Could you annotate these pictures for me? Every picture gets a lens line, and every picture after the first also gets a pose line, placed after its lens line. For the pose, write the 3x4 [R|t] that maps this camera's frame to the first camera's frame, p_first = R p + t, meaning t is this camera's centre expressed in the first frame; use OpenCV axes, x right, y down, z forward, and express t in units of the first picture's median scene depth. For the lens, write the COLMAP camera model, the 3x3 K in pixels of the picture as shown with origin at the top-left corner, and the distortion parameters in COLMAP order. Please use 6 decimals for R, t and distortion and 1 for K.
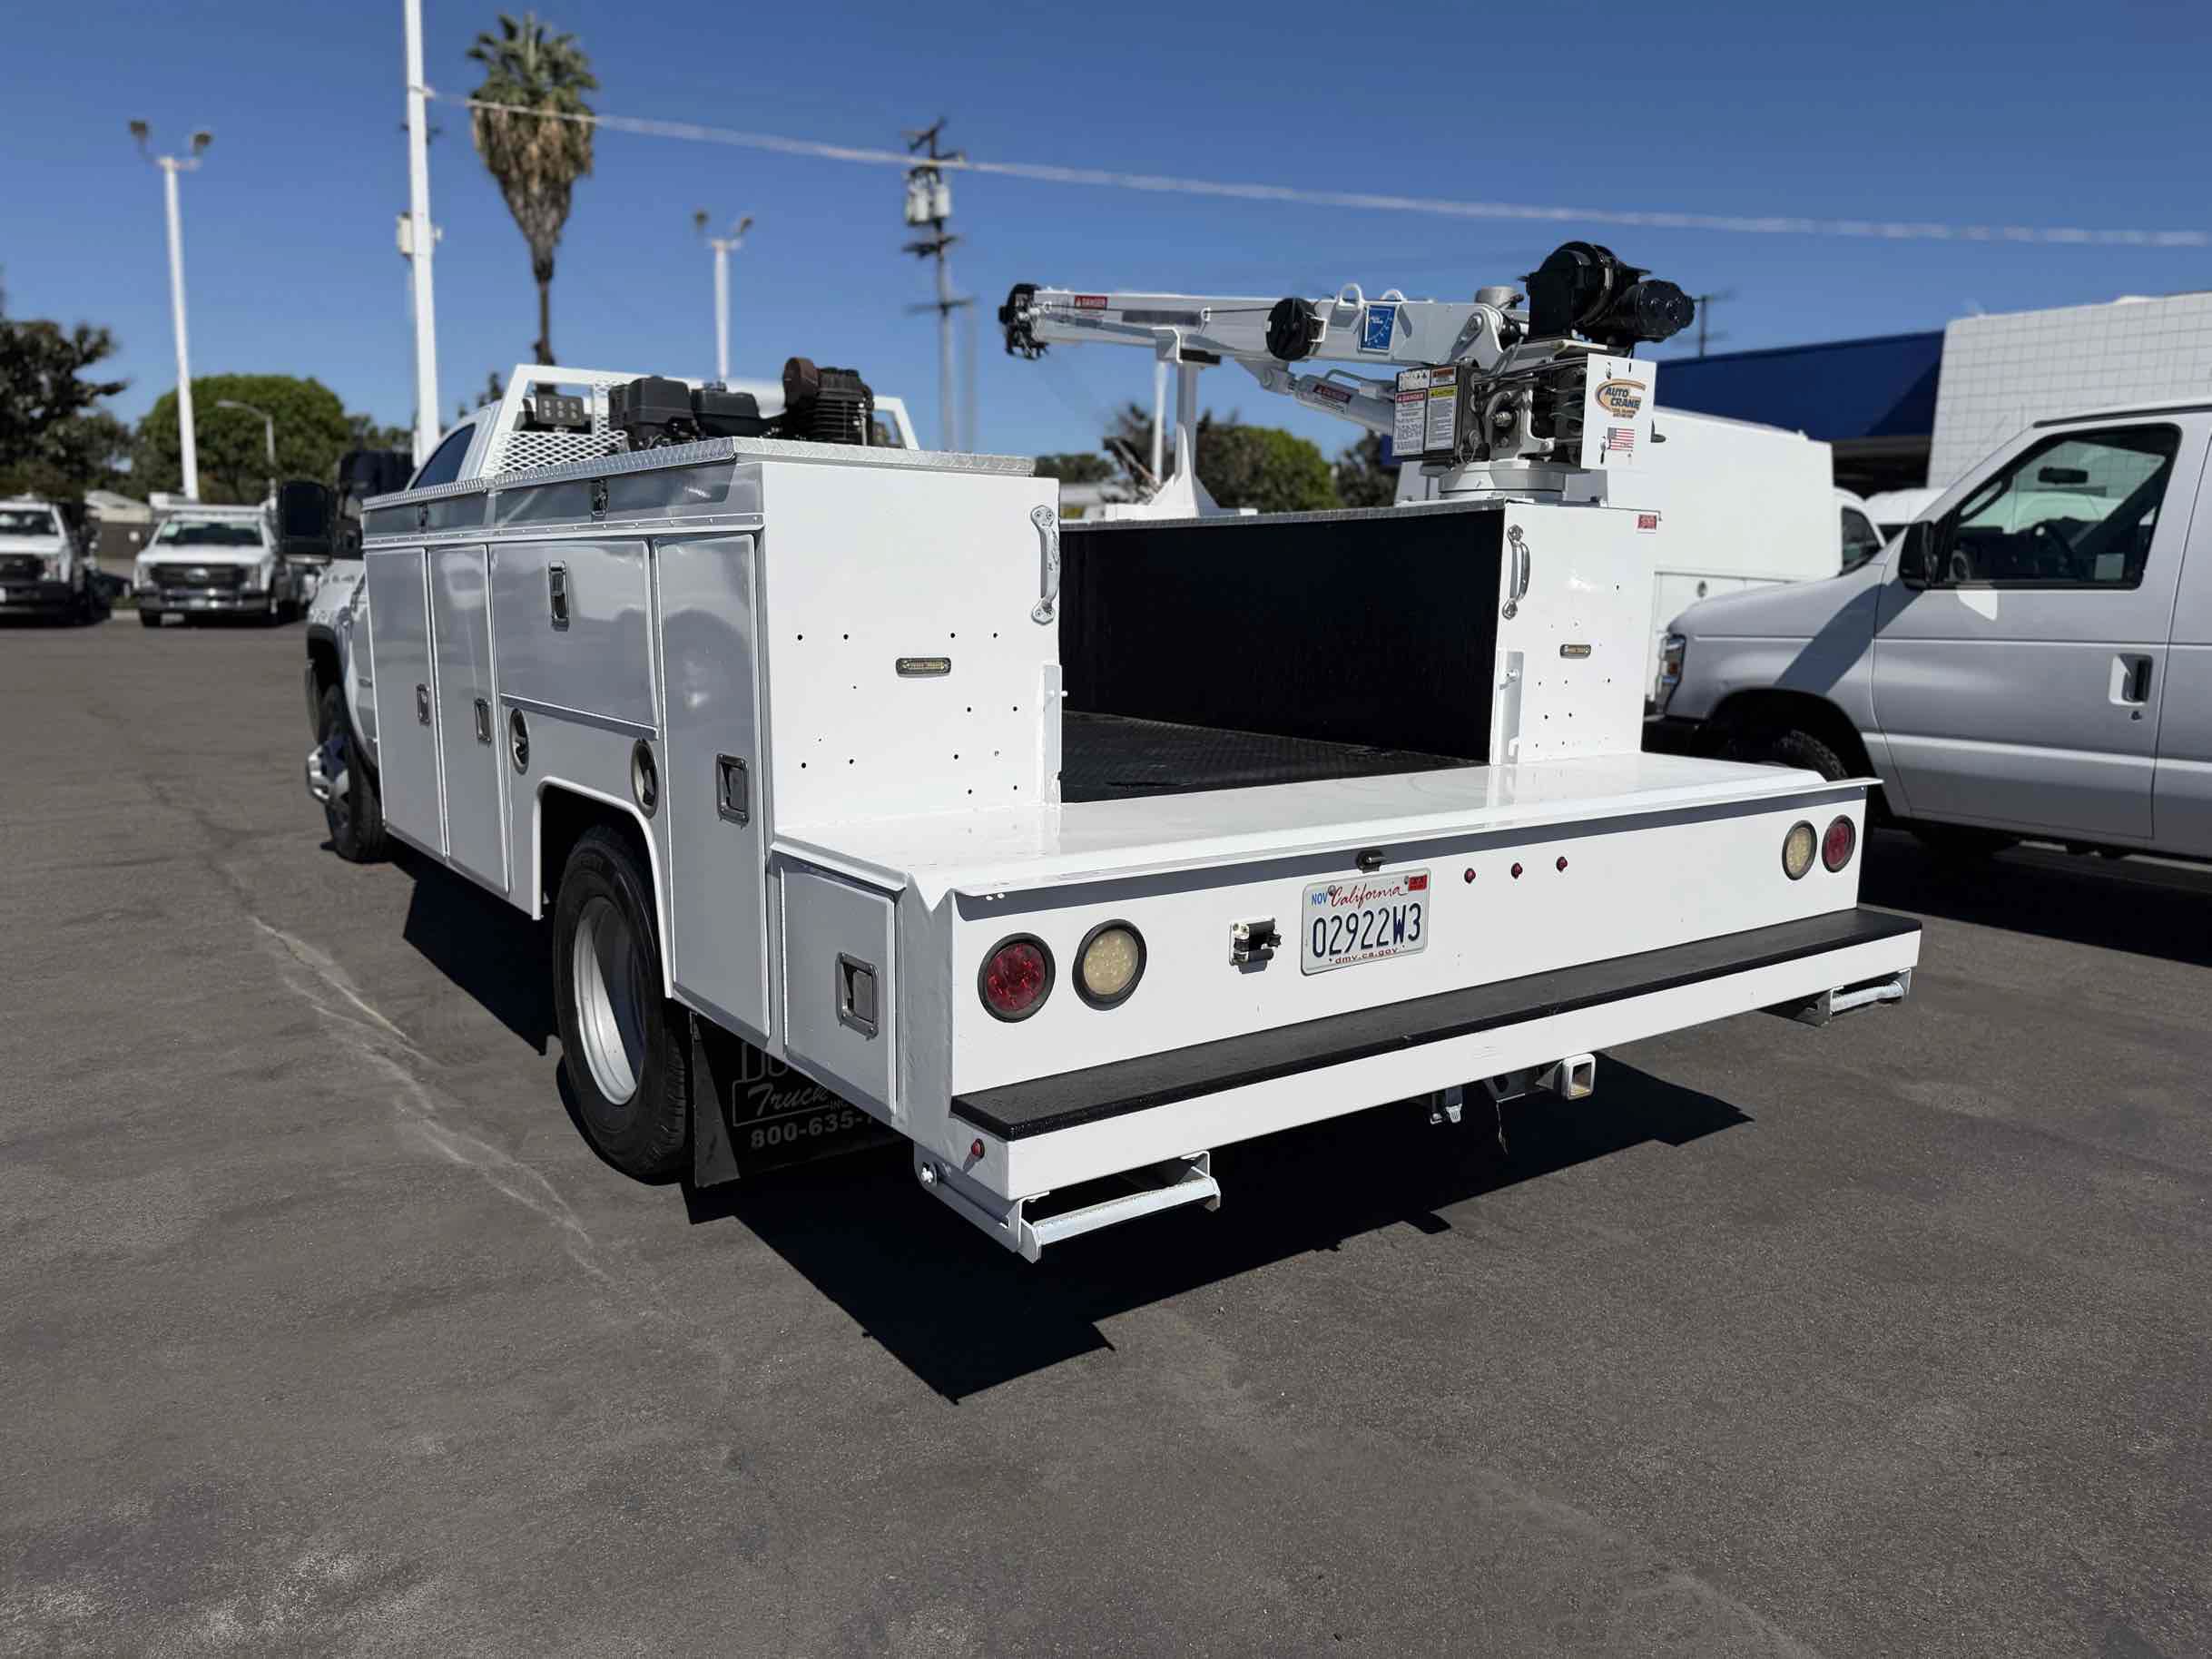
lens RADIAL K [[1542.1, 0, 1106.0], [0, 1542.1, 846.5], [0, 0, 1]] dist [0.077791, -0.104531]
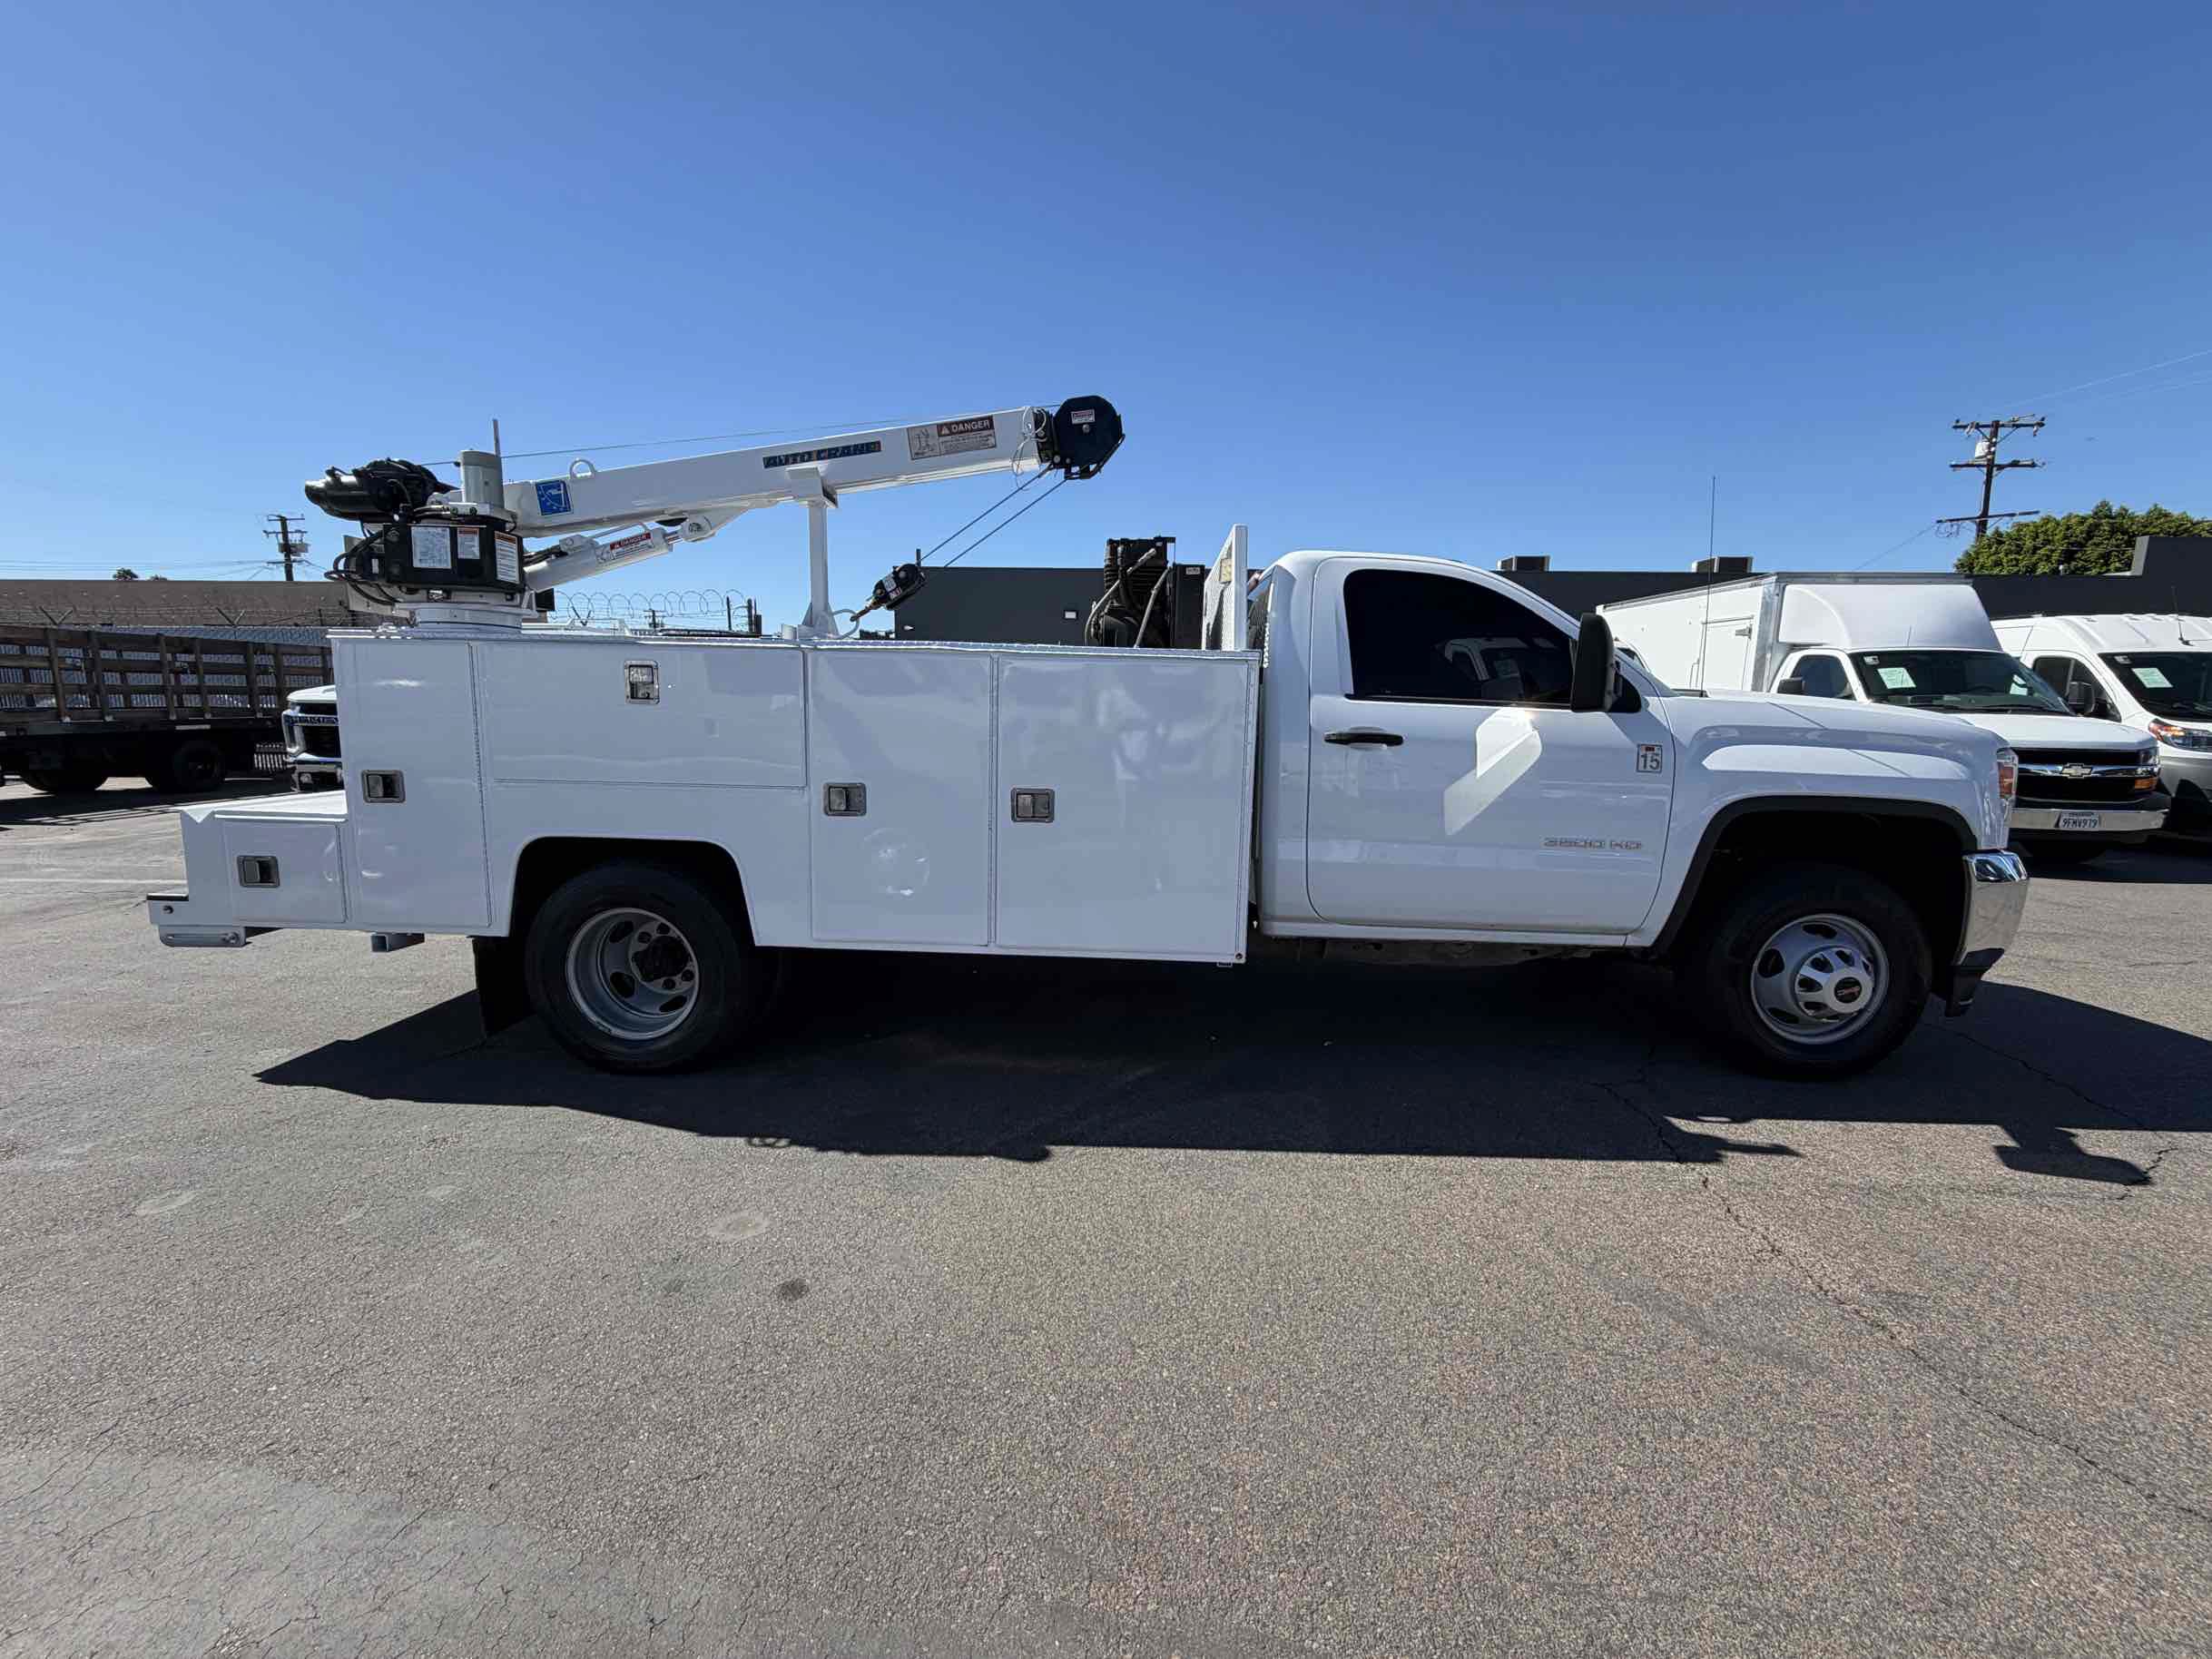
lens RADIAL K [[887.4, 0, 1123.1], [0, 887.4, 822.1], [0, 0, 1]] dist [-0.002288, 0.002028]
pose [[-0.616104, 0.070602, -0.784494, 0.577267], [-0.164809, 0.962374, 0.216044, -0.355023], [0.770230, 0.262398, -0.581286, 2.133418]]
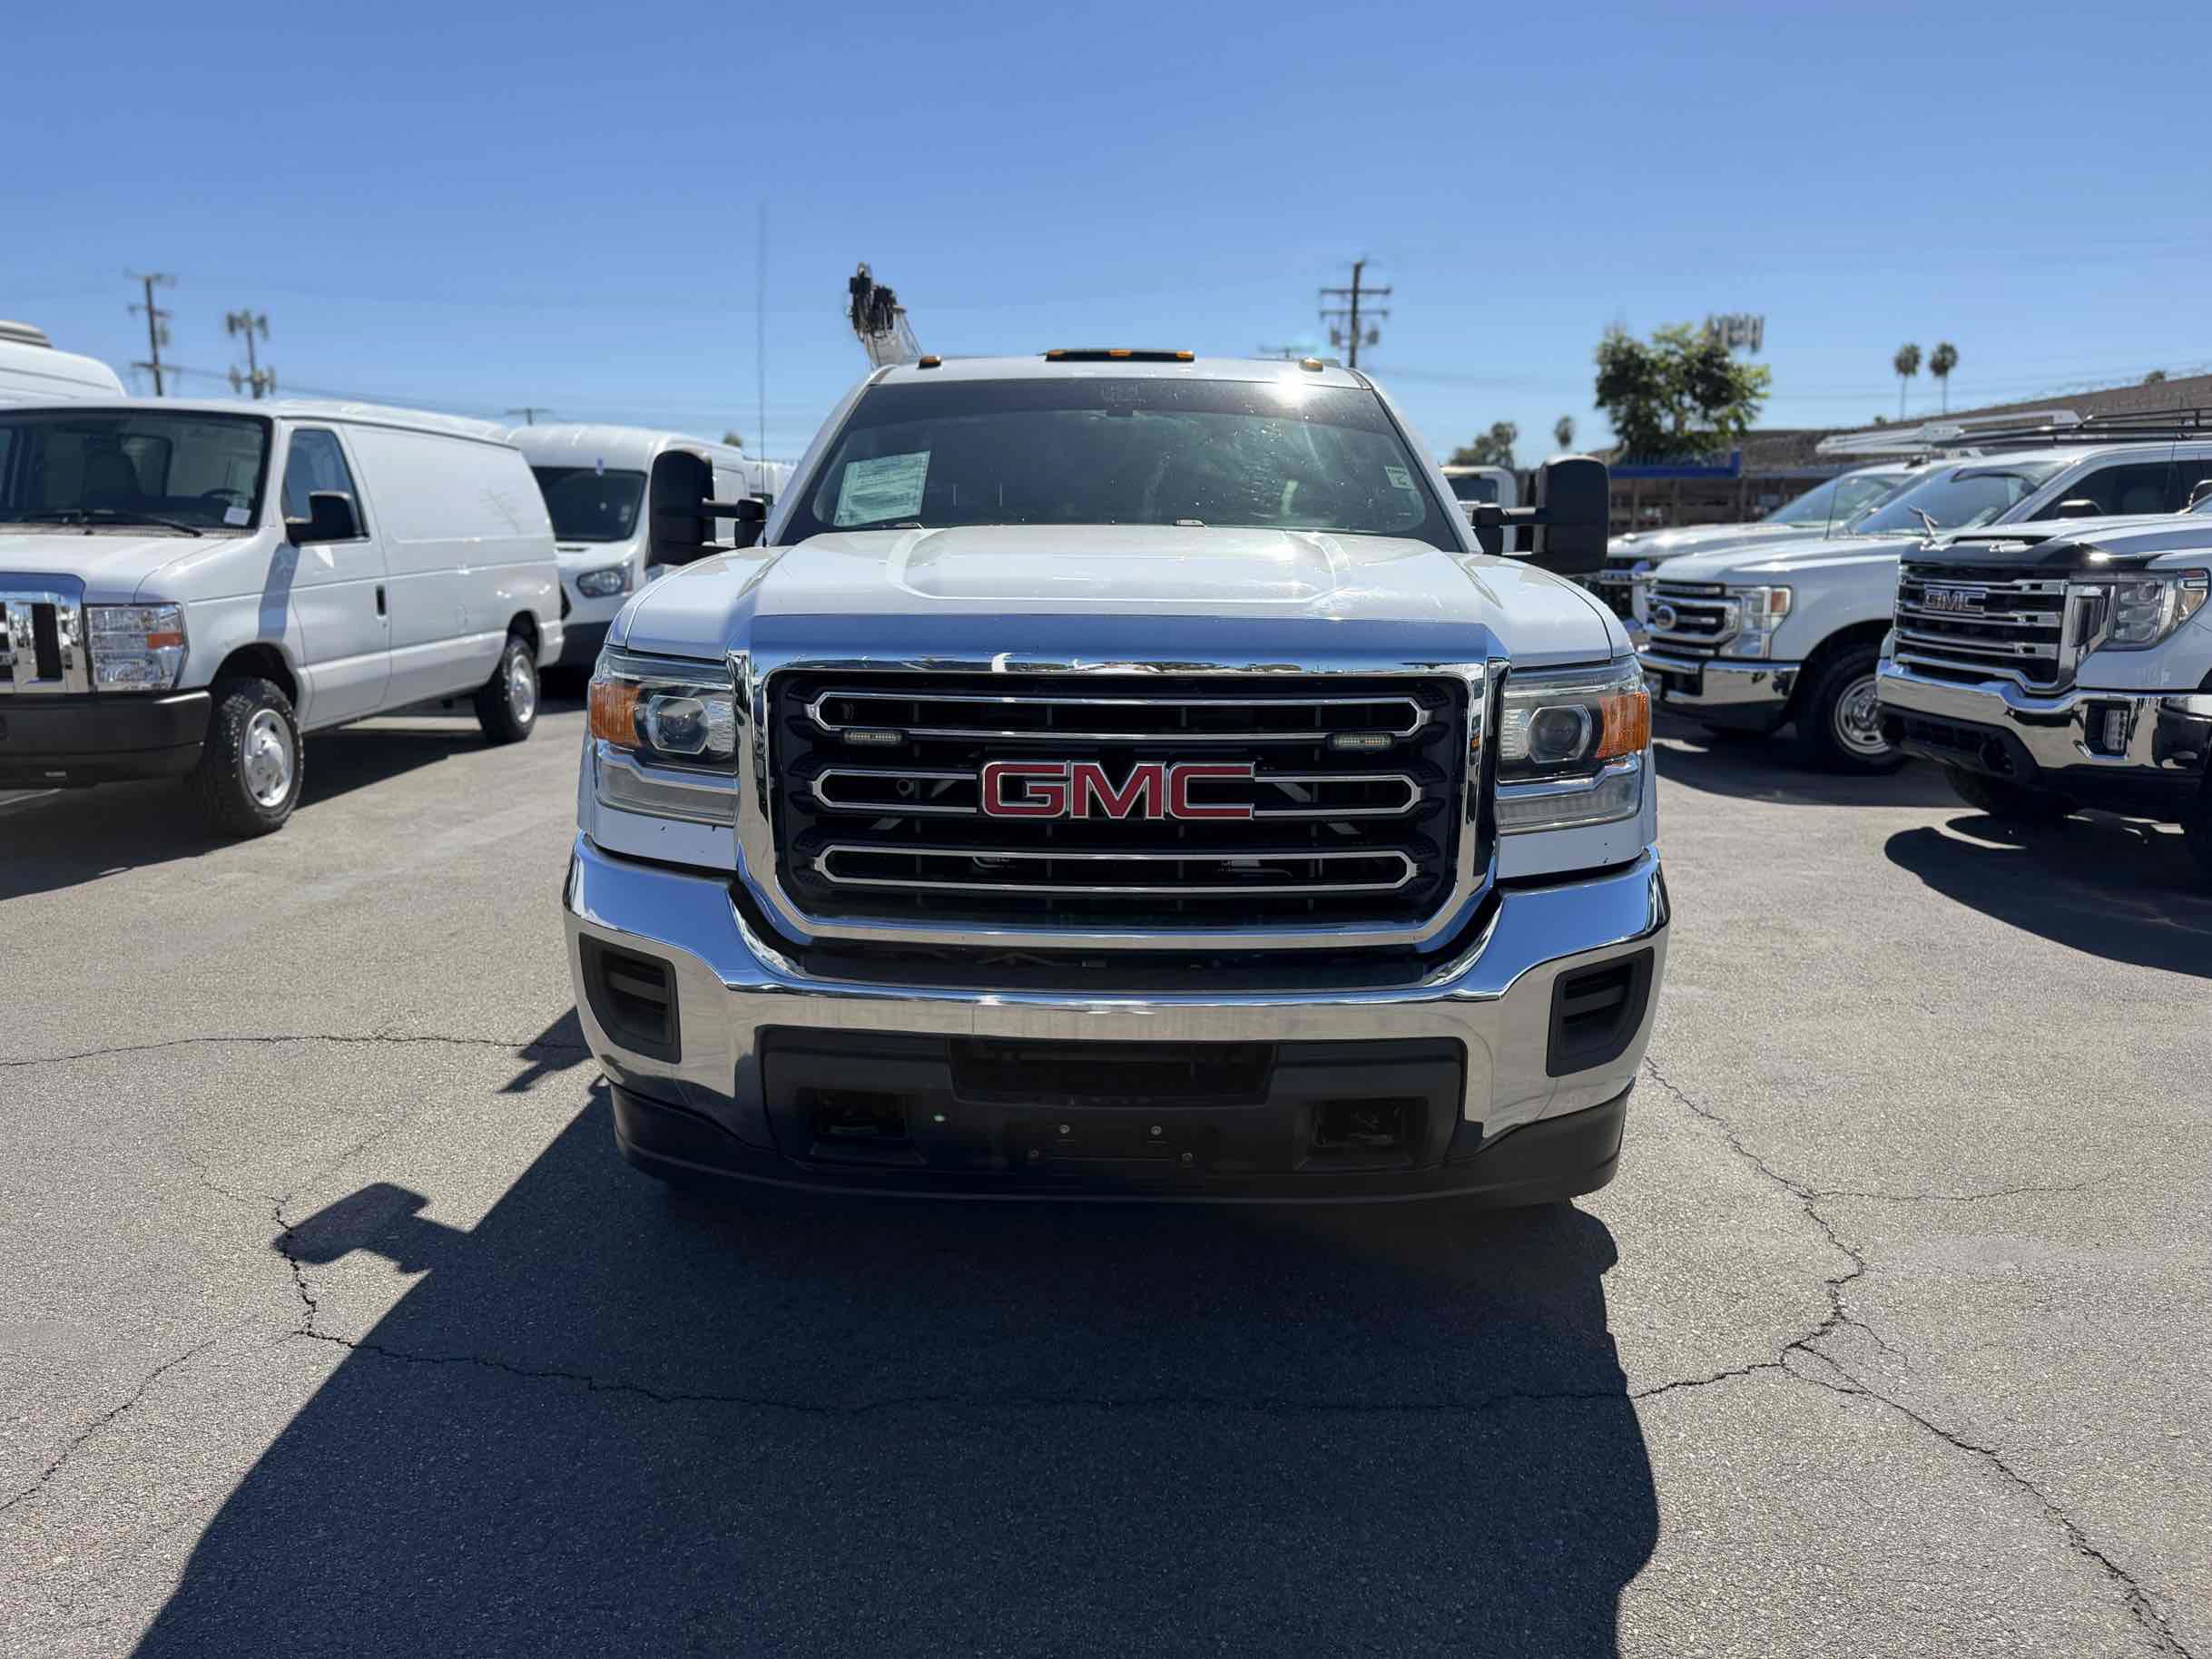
lens RADIAL K [[1542.1, 0, 1095.9], [0, 1542.1, 850.3], [0, 0, 1]] dist [0.077791, -0.104531]
pose [[-0.804279, -0.140067, 0.577509, -1.225086], [0.083976, 0.935284, 0.343791, -0.519176], [-0.588288, 0.325001, -0.740467, 2.706190]]
